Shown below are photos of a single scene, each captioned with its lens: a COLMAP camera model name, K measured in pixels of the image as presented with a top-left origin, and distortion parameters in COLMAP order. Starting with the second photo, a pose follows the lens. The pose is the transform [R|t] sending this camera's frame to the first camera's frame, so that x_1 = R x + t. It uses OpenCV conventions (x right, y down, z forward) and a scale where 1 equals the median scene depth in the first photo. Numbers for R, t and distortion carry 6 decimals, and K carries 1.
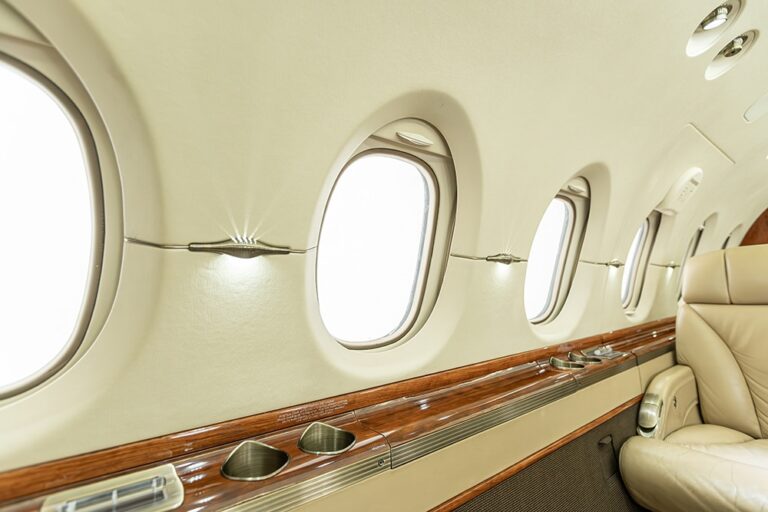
lens RADIAL K [[366.7, 0, 384.0], [0, 366.7, 256.0], [0, 0, 1]] dist [0.000169, -0.012262]
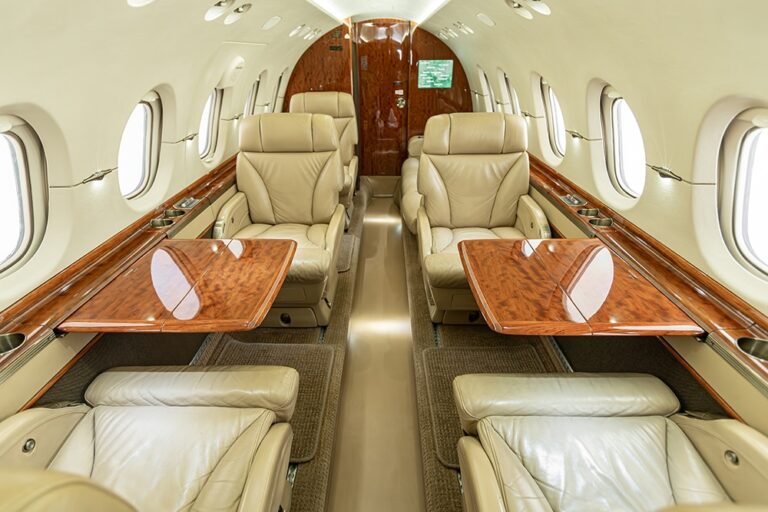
lens RADIAL K [[374.6, 0, 385.2], [0, 374.6, 232.1], [0, 0, 1]] dist [-0.000580, -0.000765]
pose [[0.611577, -0.312395, 0.726900, -0.080016], [-0.089132, 0.885695, 0.455631, -0.419070], [-0.786148, -0.343444, 0.513826, -0.508236]]
